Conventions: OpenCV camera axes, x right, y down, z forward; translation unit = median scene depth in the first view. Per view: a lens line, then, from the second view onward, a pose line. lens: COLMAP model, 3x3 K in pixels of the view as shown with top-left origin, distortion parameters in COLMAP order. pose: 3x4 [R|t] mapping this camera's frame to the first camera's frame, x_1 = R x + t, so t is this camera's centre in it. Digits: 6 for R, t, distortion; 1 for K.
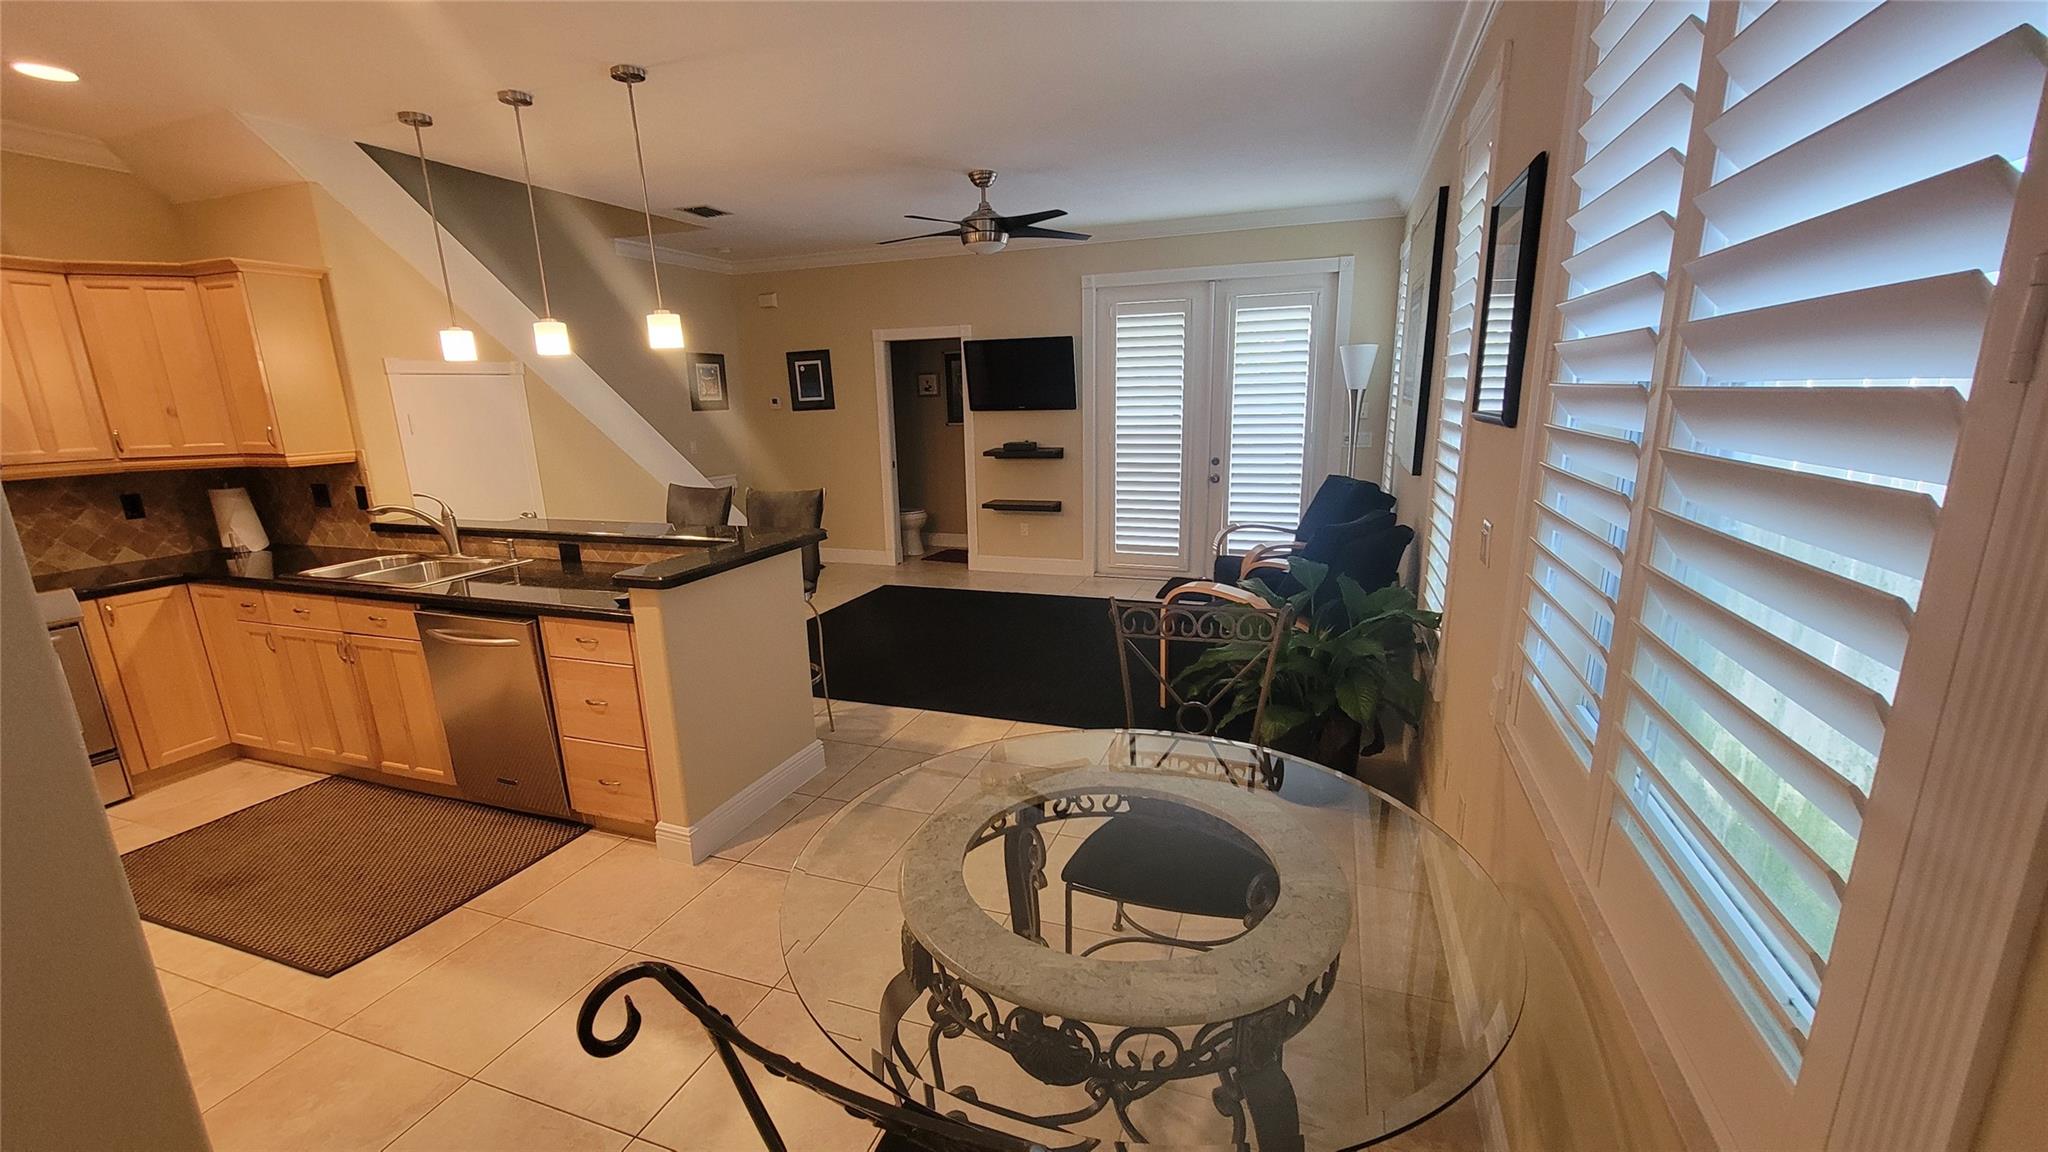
lens RADIAL K [[837.1, 0, 1017.9], [0, 837.1, 598.3], [0, 0, 1]] dist [-0.006621, 0.000658]
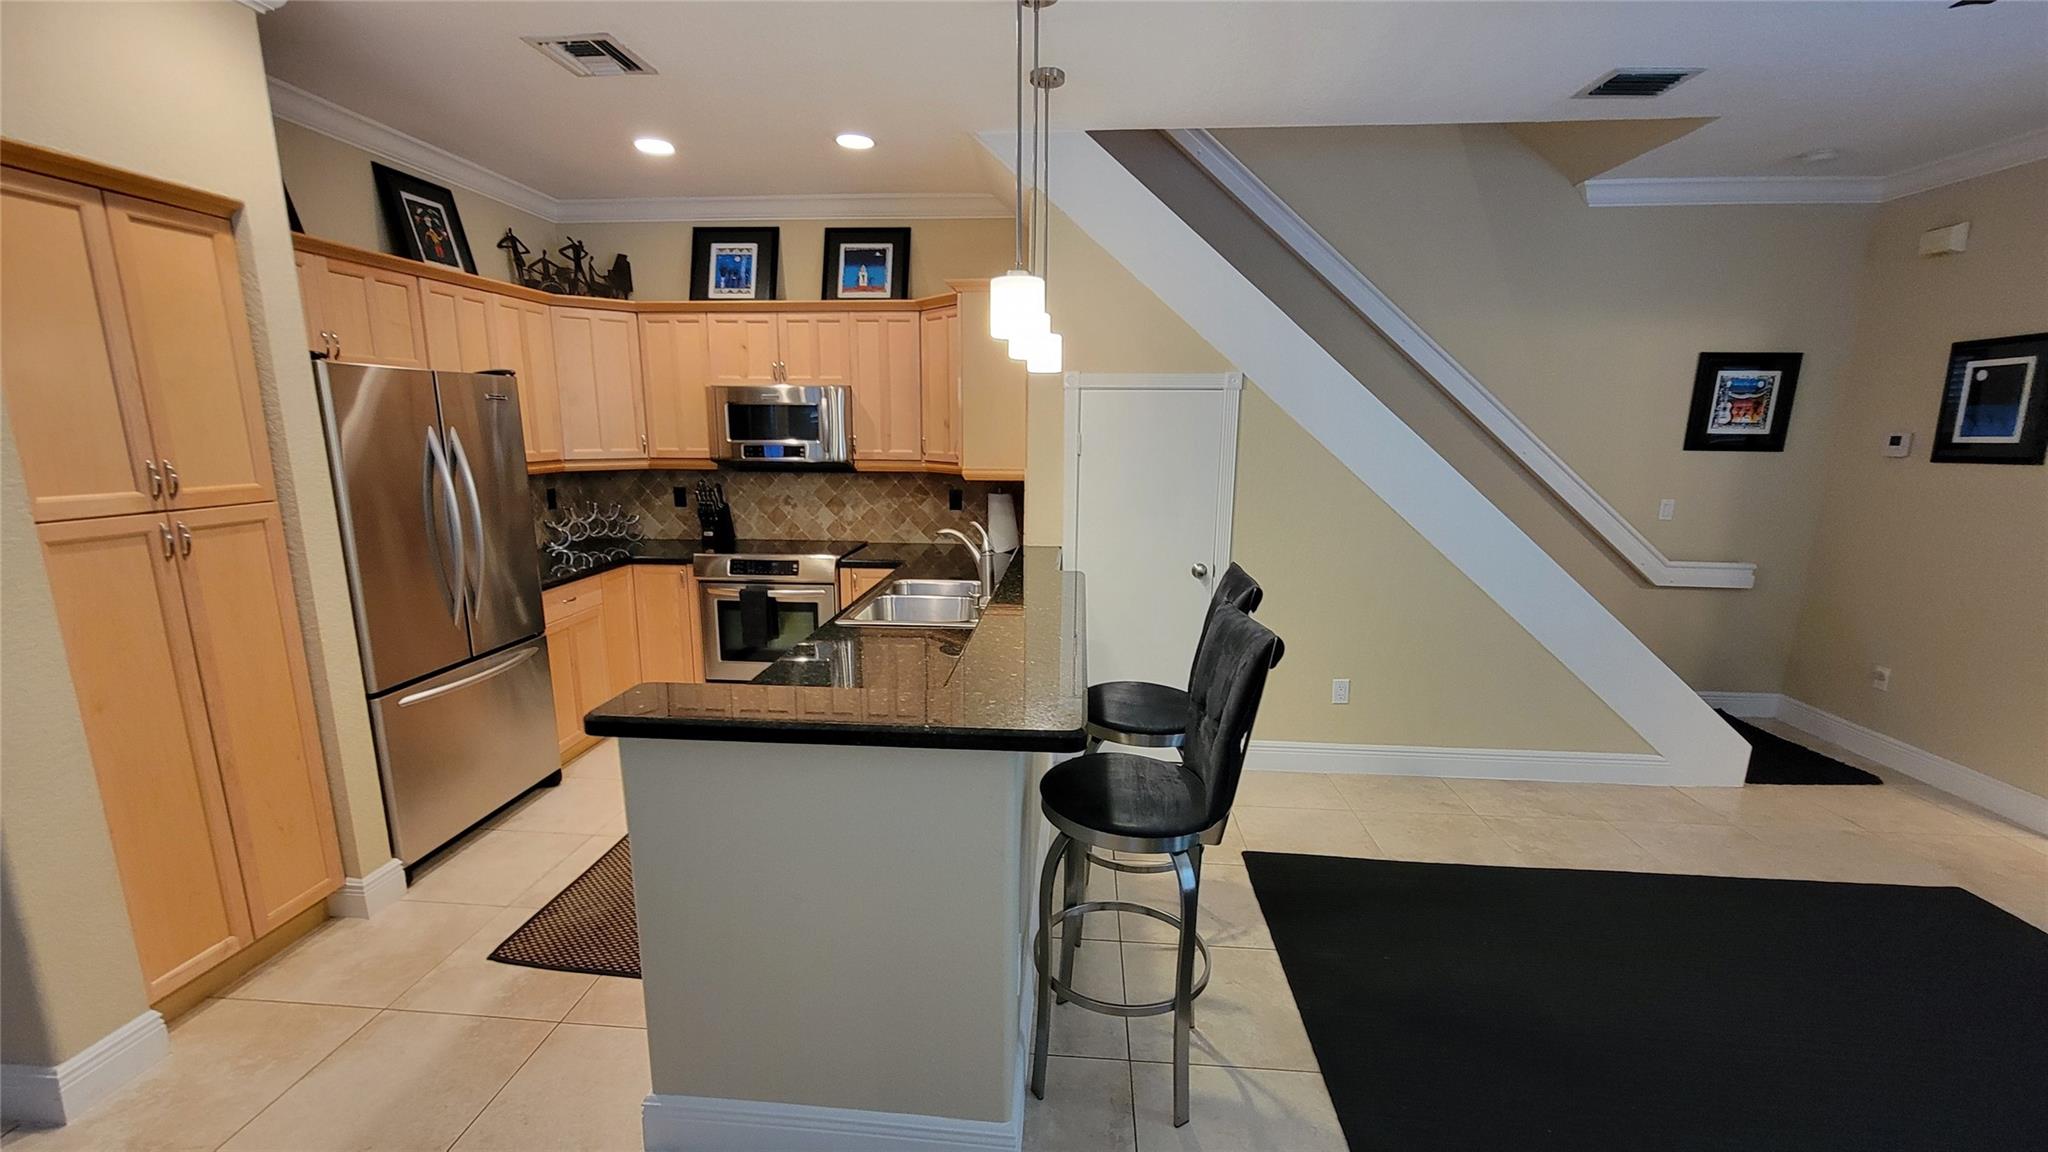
lens RADIAL K [[837.1, 0, 1007.7], [0, 837.1, 602.7], [0, 0, 1]] dist [-0.006621, 0.000658]
pose [[0.256145, 0.226960, -0.939616, 0.116816], [-0.245278, 0.955492, 0.163931, -0.155459], [0.935002, 0.188477, 0.300413, 0.611007]]
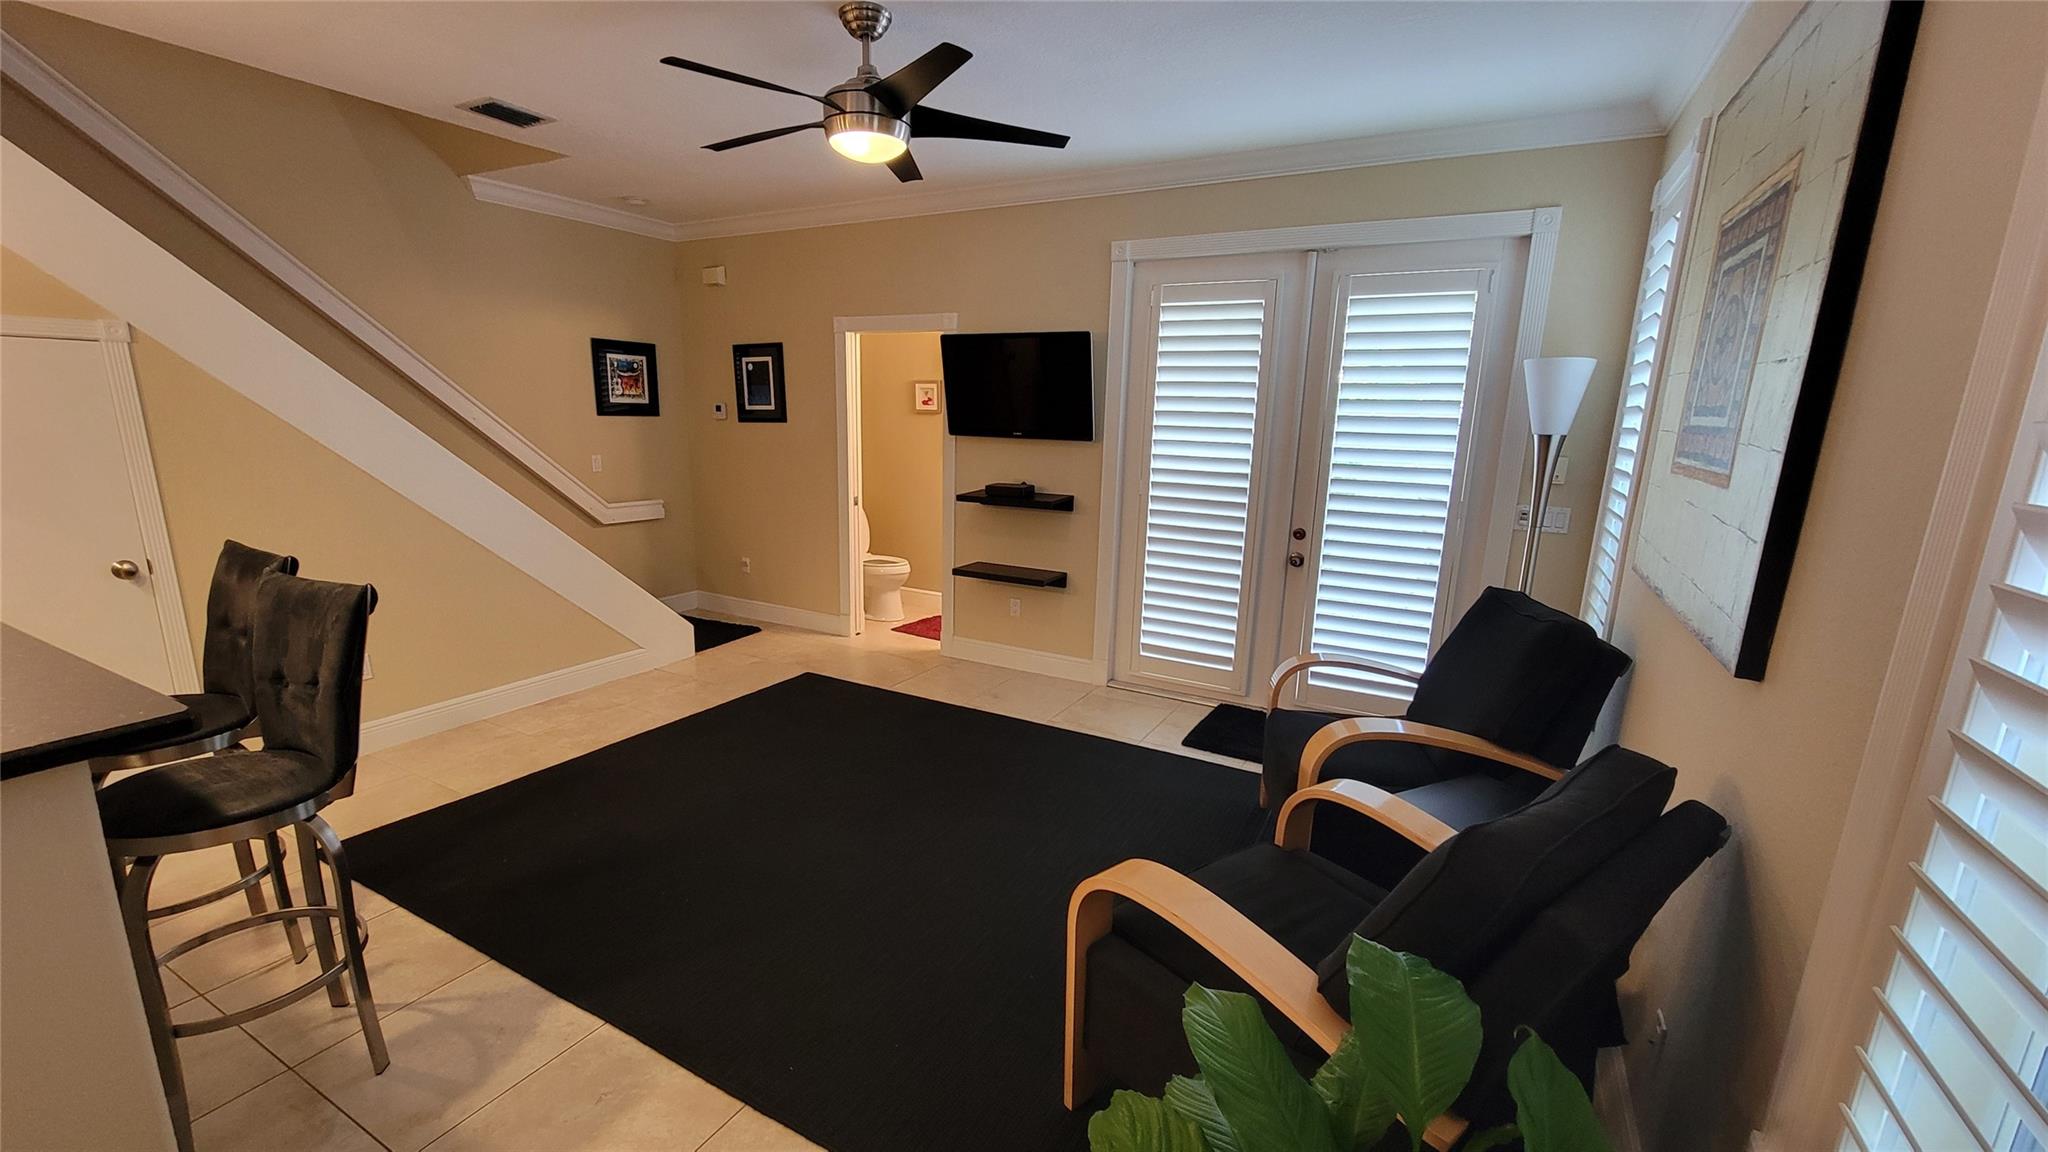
lens RADIAL K [[837.1, 0, 1014.1], [0, 837.1, 603.3], [0, 0, 1]] dist [-0.006621, 0.000658]
pose [[0.986394, 0.081917, -0.142536, 0.167790], [-0.084373, 0.996371, -0.011258, -0.122555], [0.141097, 0.023131, 0.989726, 0.483891]]
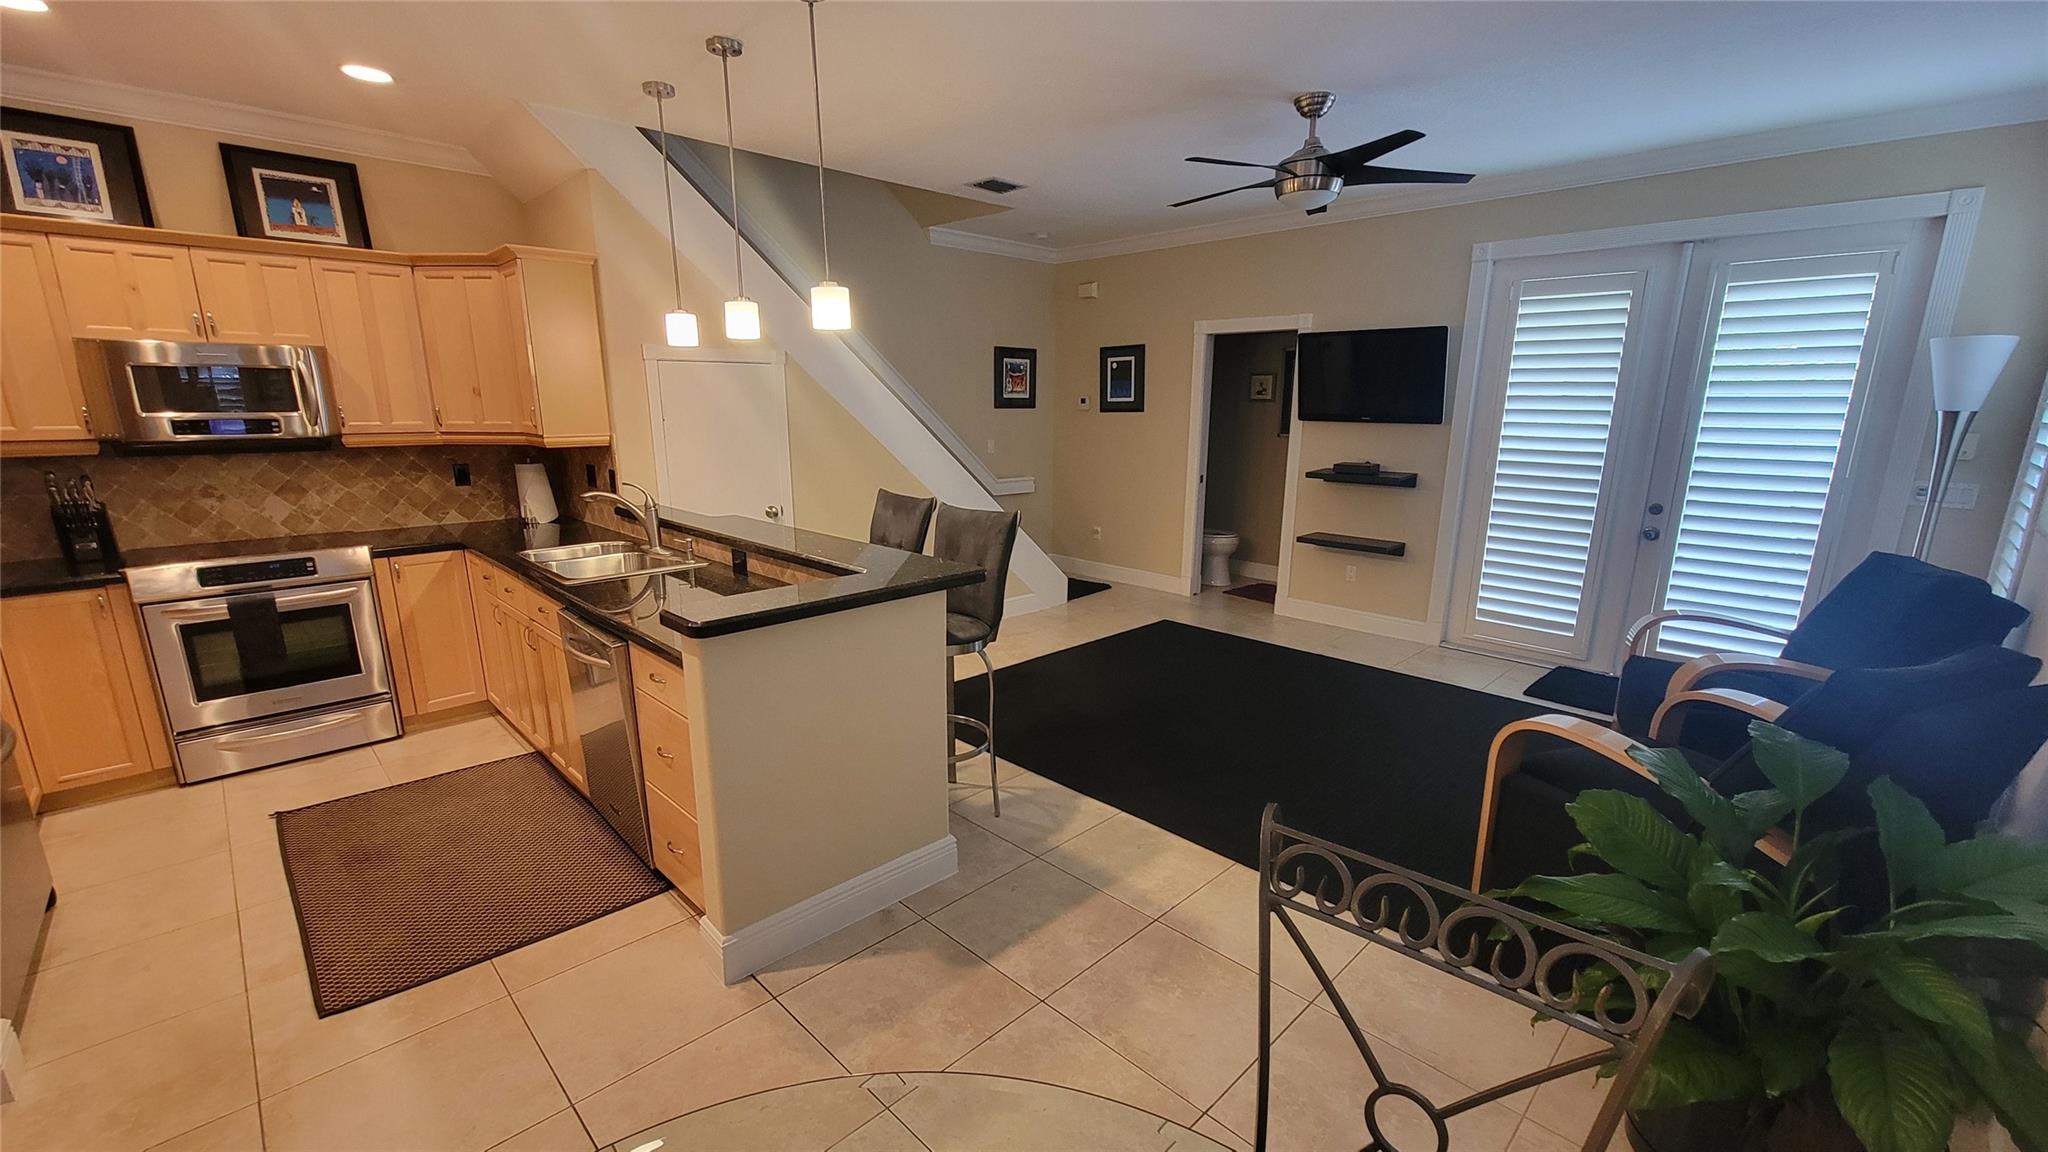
lens RADIAL K [[837.1, 0, 1012.1], [0, 837.1, 601.7], [0, 0, 1]] dist [-0.006621, 0.000658]
pose [[0.899905, 0.130369, -0.416143, 0.082046], [-0.130300, 0.991059, 0.028706, -0.058055], [0.416164, 0.028391, 0.908846, 0.240528]]
